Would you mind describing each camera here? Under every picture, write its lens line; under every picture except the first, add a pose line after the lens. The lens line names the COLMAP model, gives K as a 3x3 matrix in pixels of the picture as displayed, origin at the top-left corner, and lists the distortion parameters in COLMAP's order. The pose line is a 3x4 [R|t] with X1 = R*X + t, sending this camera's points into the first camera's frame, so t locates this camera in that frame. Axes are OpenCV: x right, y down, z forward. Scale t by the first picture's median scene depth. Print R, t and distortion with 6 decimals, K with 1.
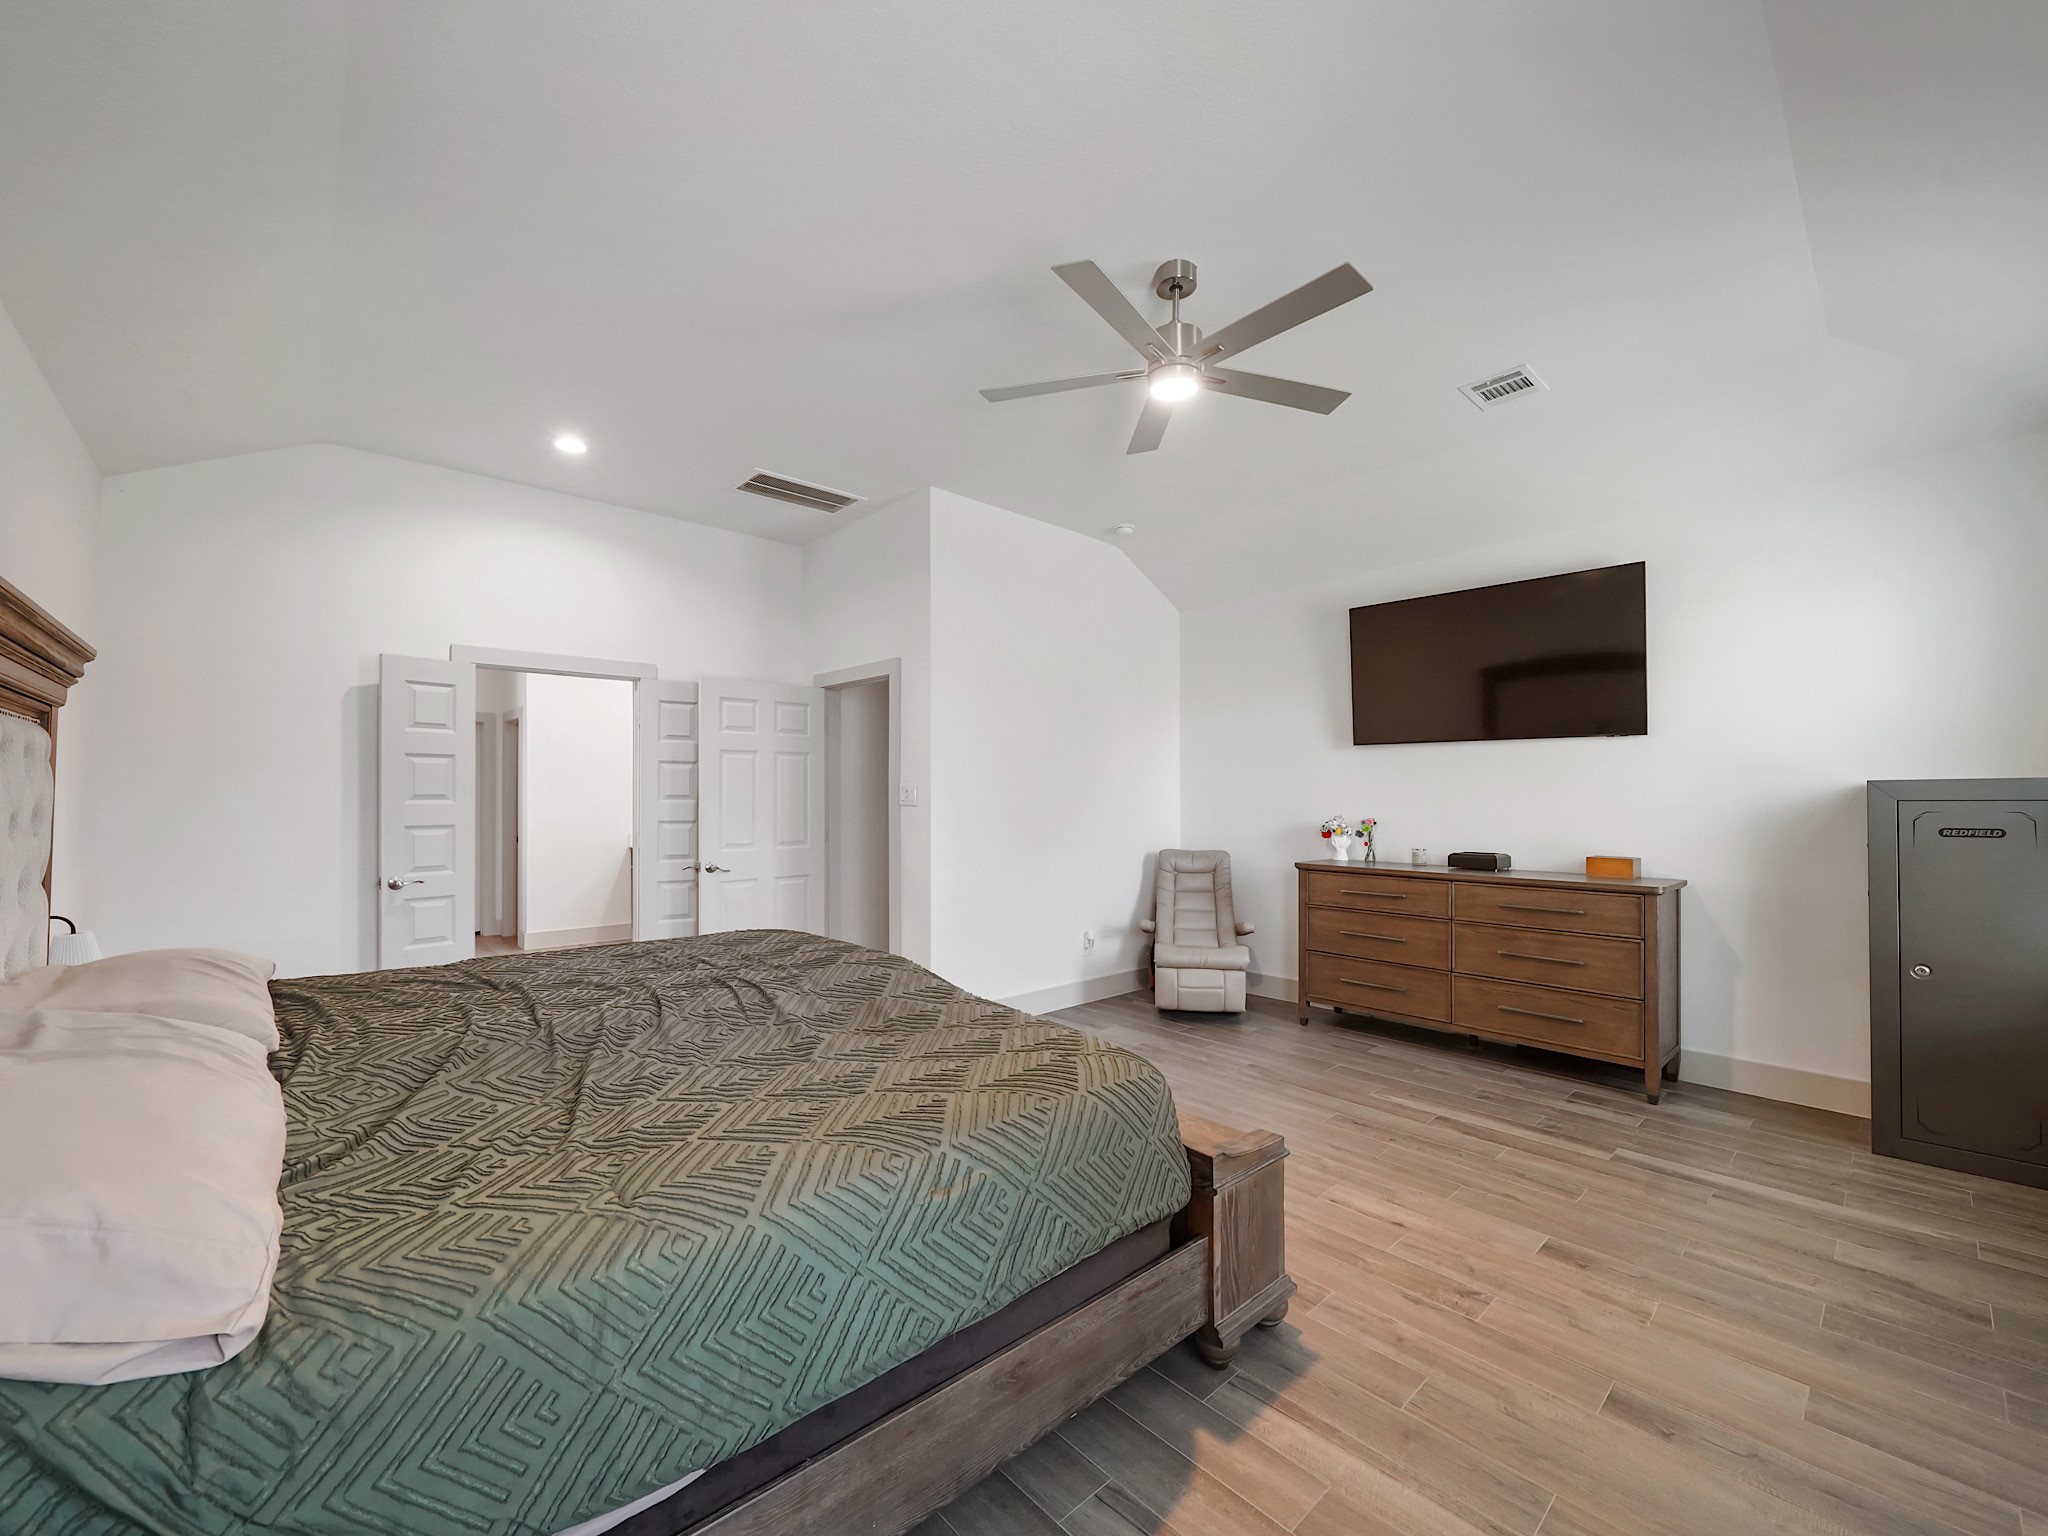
lens RADIAL K [[819.7, 0, 1026.2], [0, 819.7, 794.2], [0, 0, 1]] dist [-0.001861, -0.000202]
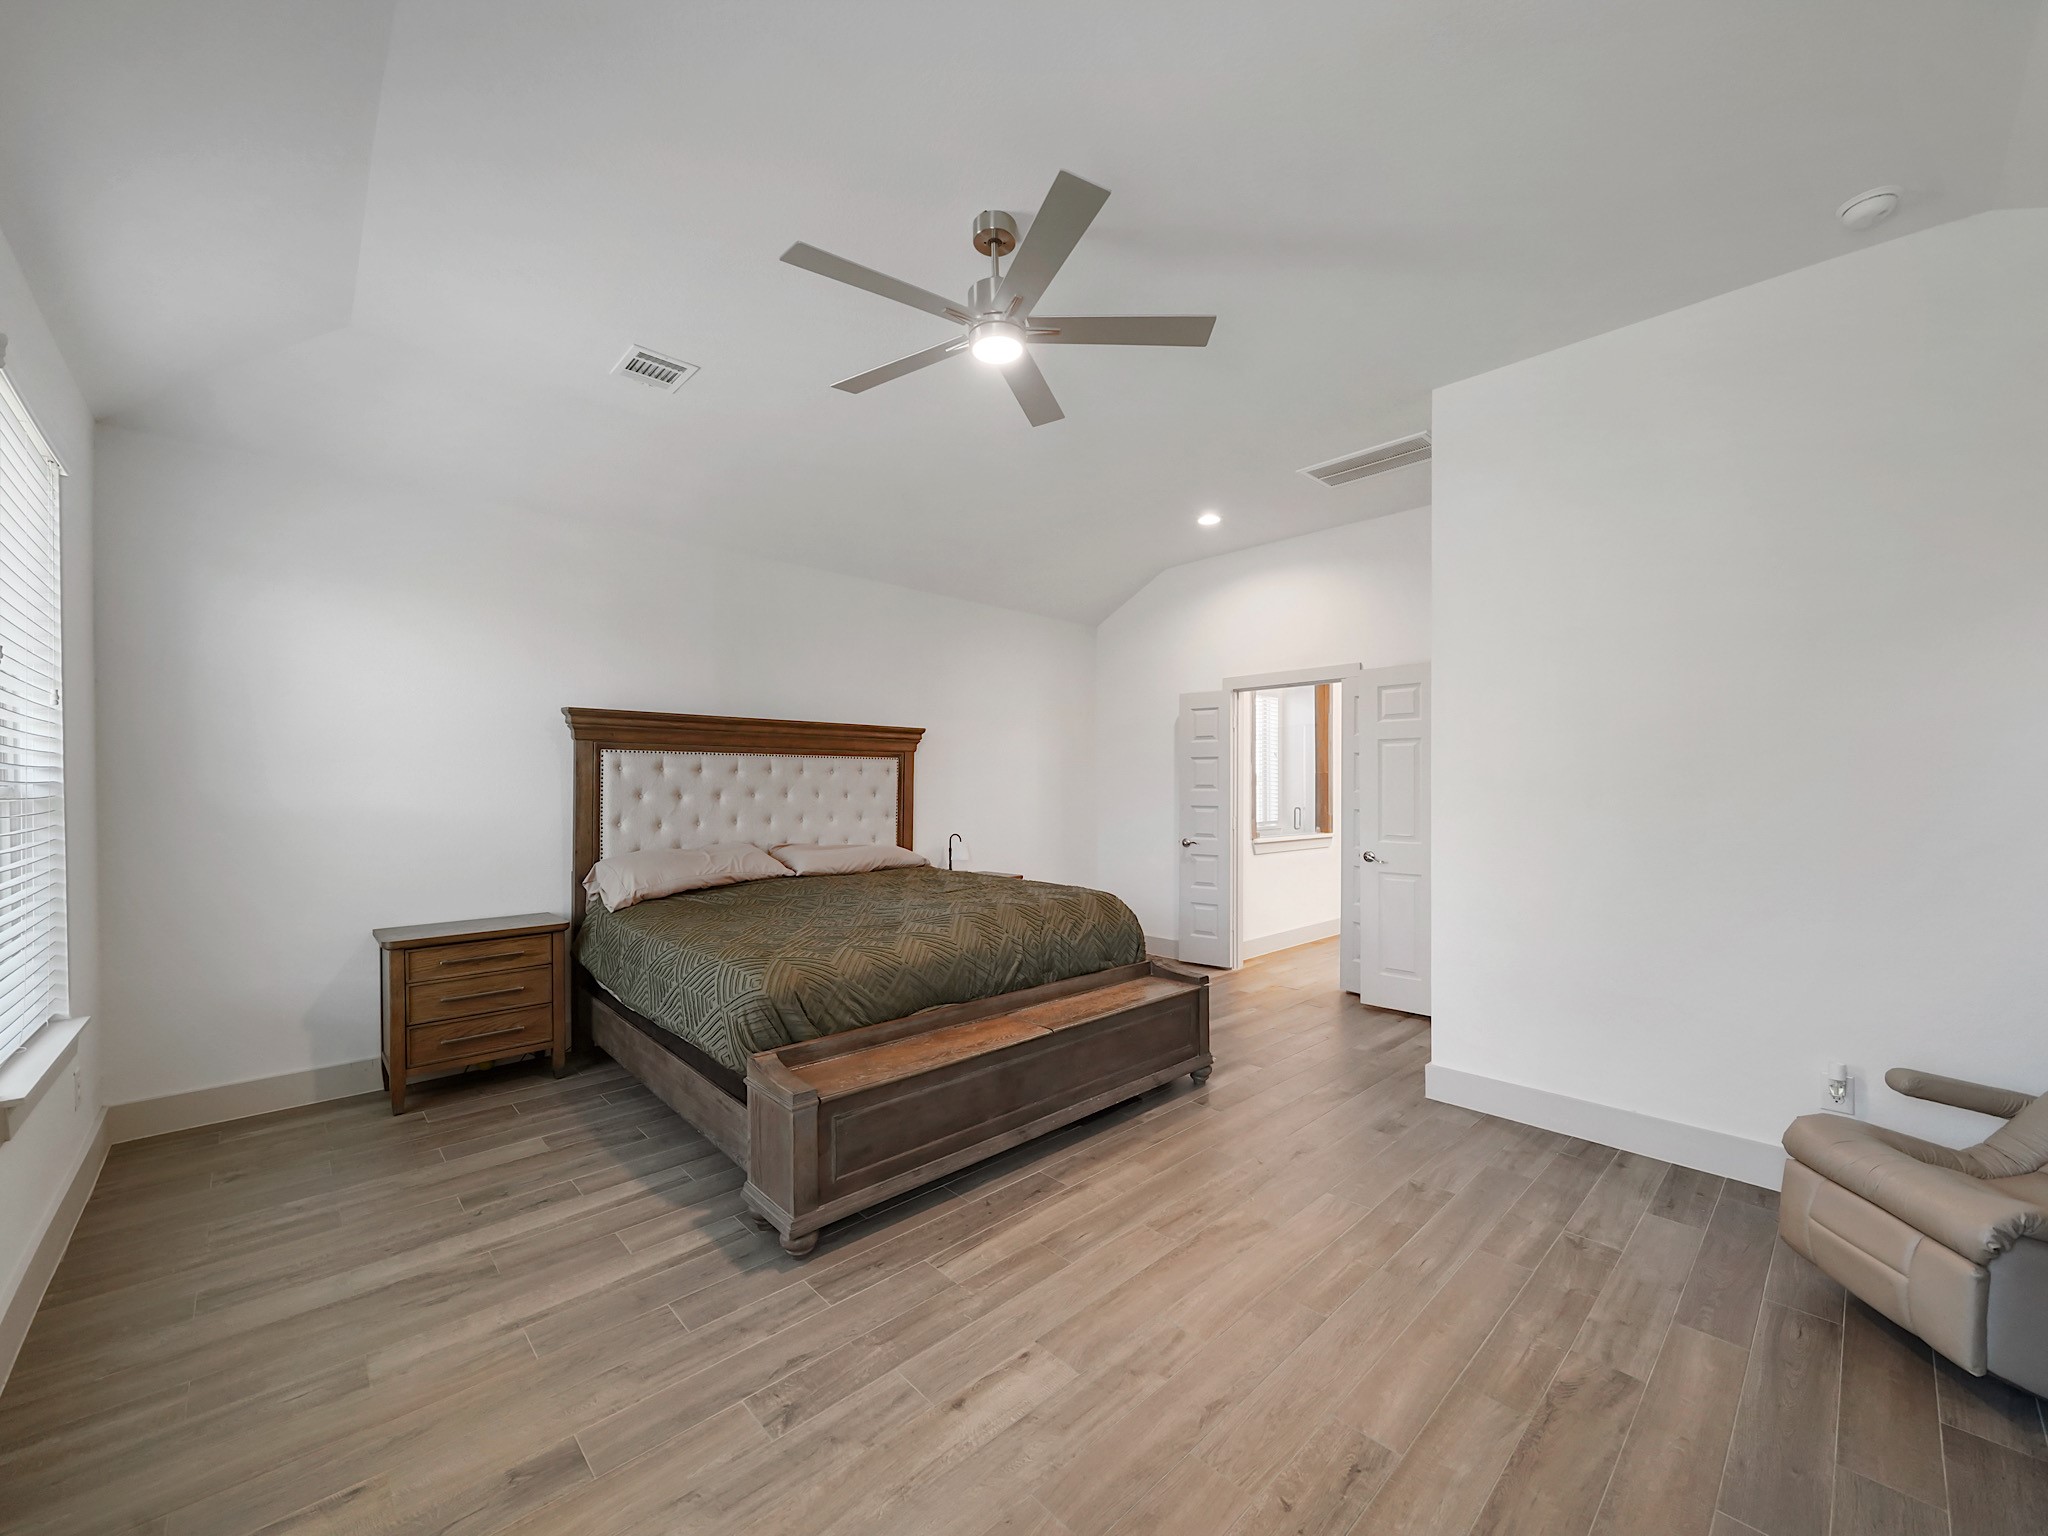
lens RADIAL K [[802.6, 0, 1021.2], [0, 802.6, 792.0], [0, 0, 1]] dist [-0.000777, 0.000008]
pose [[0.015456, 0.008683, -0.999843, 0.690478], [0.003213, 0.999957, 0.008734, -0.000862], [0.999875, -0.003348, 0.015428, 0.636446]]
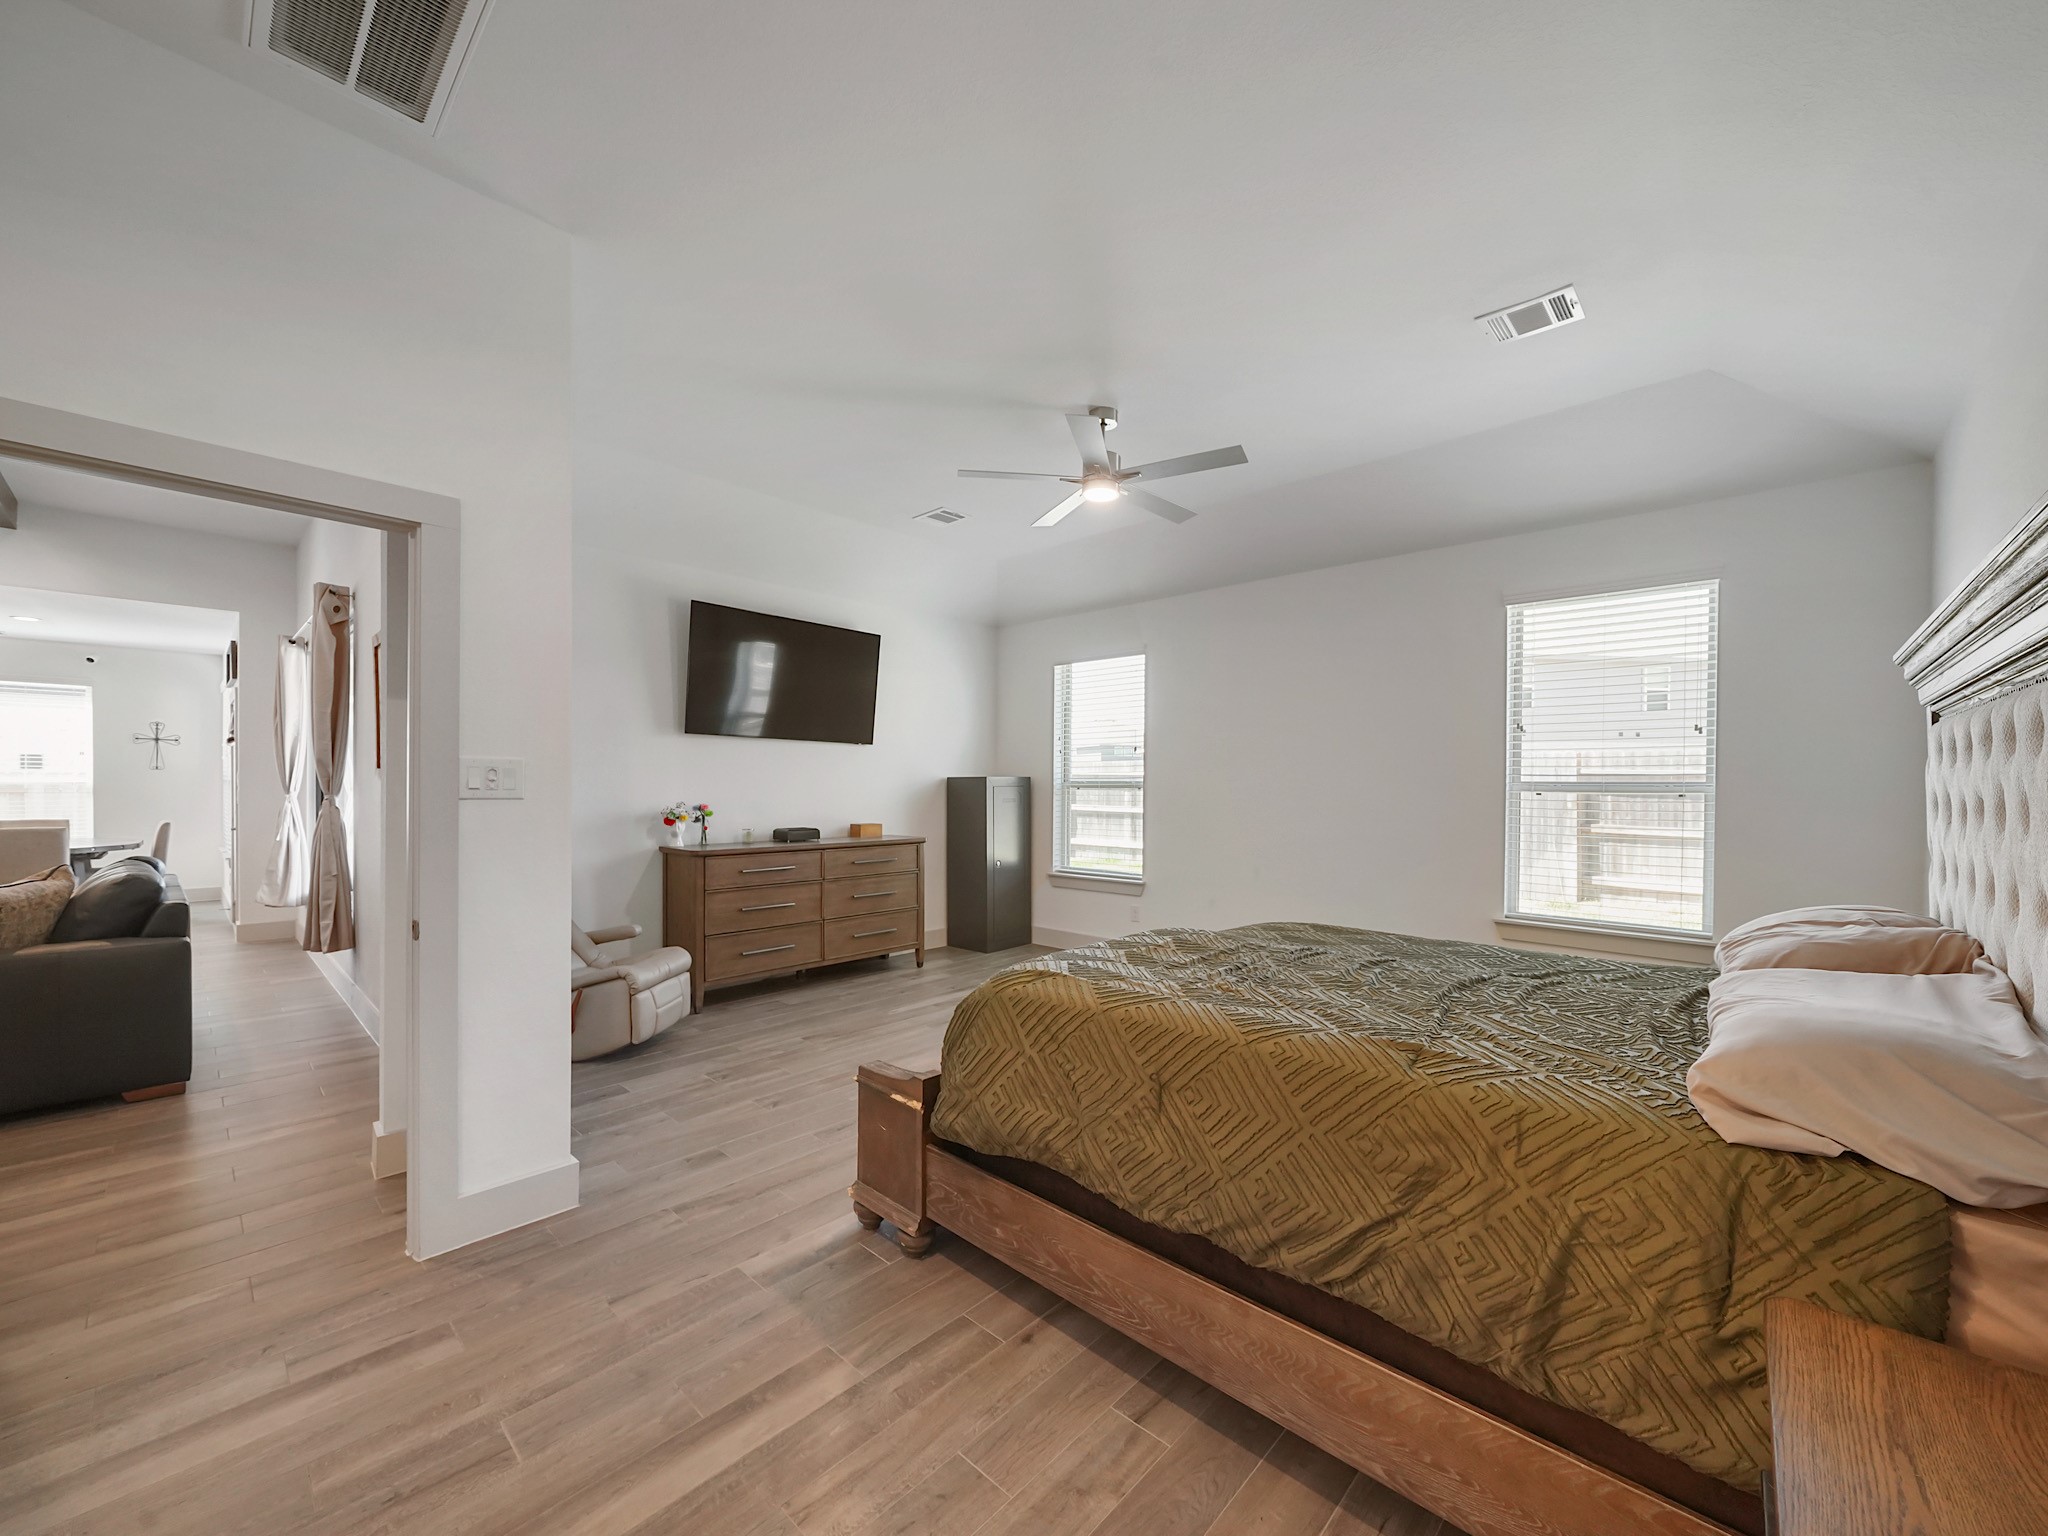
lens RADIAL K [[802.6, 0, 1021.2], [0, 802.6, 792.0], [0, 0, 1]] dist [-0.000777, 0.000008]
pose [[-0.079322, -0.008554, 0.996812, -0.748052], [-0.006791, 0.999945, 0.008040, 0.003656], [-0.996826, -0.006132, -0.079376, 0.781548]]
